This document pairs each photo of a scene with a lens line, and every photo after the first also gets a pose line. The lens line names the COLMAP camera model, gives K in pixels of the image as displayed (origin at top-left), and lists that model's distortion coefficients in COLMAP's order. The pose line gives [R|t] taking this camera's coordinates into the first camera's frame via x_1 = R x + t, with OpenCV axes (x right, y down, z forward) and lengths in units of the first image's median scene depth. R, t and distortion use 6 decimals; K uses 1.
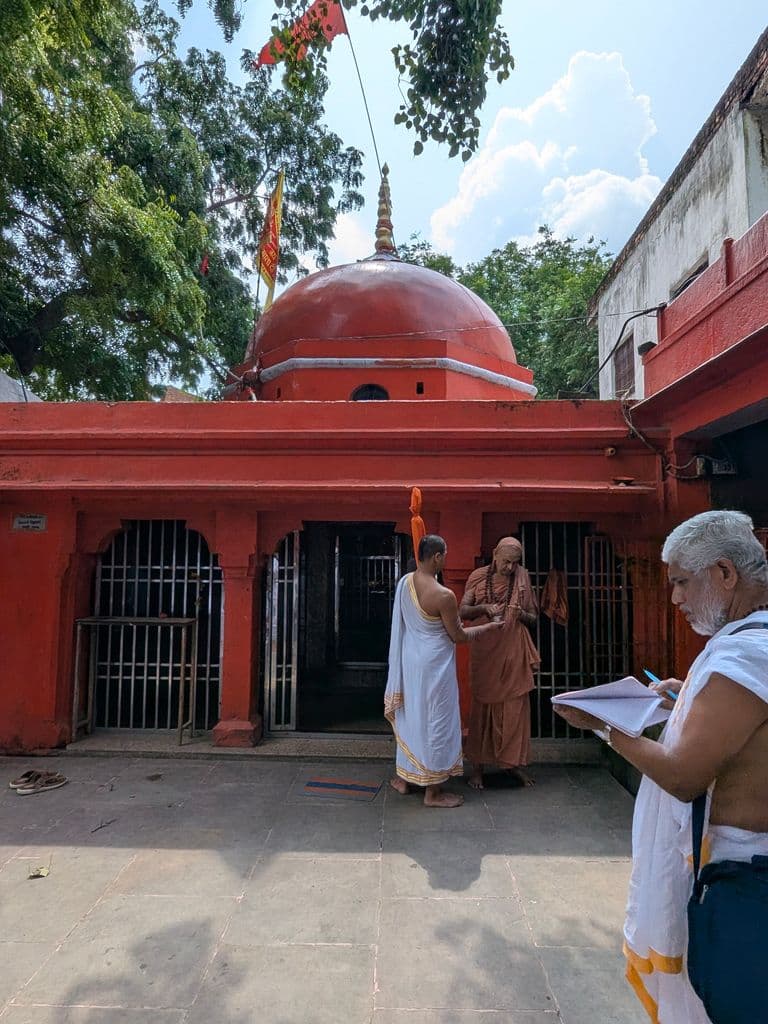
lens RADIAL K [[566.7, 0, 382.9], [0, 566.7, 504.1], [0, 0, 1]] dist [0.019870, -0.020686]
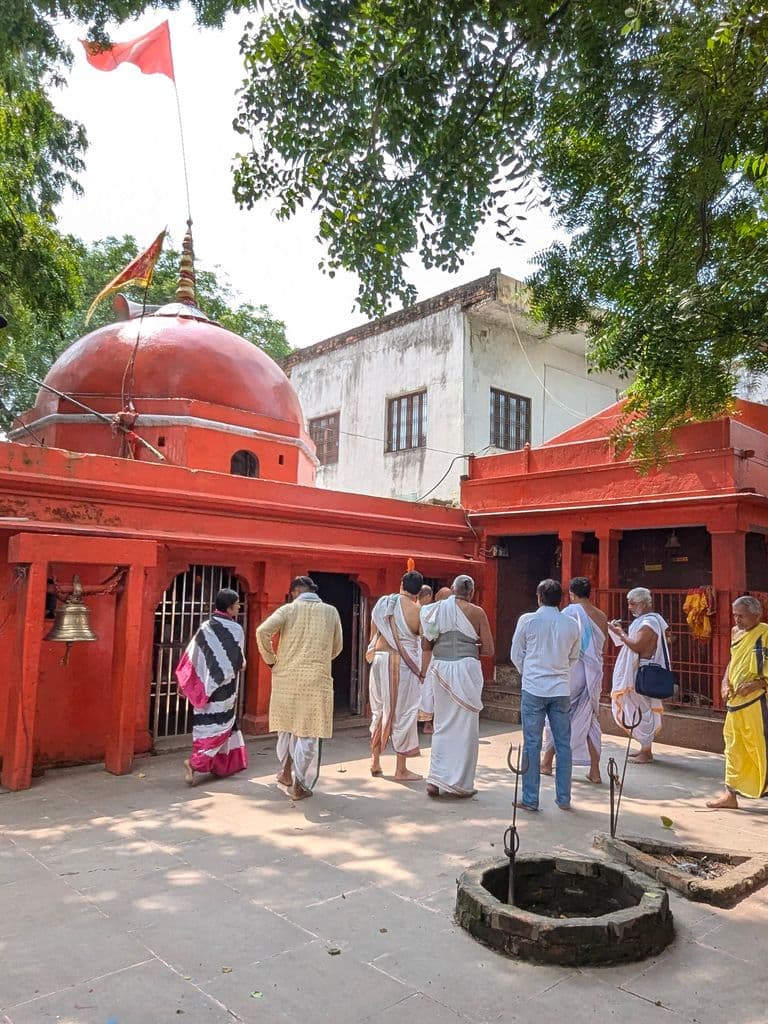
lens RADIAL K [[755.4, 0, 397.8], [0, 755.4, 514.0], [0, 0, 1]] dist [-0.004716, -0.005045]
pose [[0.705629, 0.089027, 0.702967, -1.323812], [-0.072432, 0.995941, -0.053425, -0.026831], [-0.704870, -0.013219, 0.709213, -0.503882]]
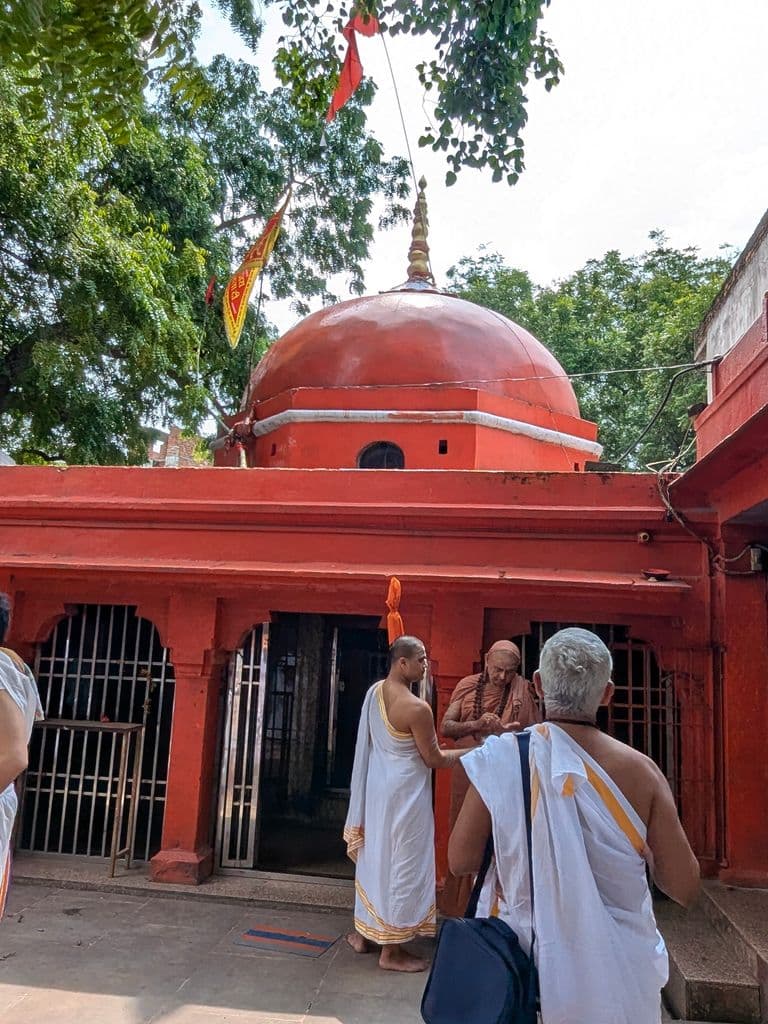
lens RADIAL K [[755.4, 0, 397.8], [0, 755.4, 514.0], [0, 0, 1]] dist [-0.004716, -0.005045]
pose [[0.996181, 0.020176, -0.084954, 0.138498], [-0.027346, 0.996082, -0.084101, -0.024579], [0.082924, 0.086103, 0.992829, -0.105462]]
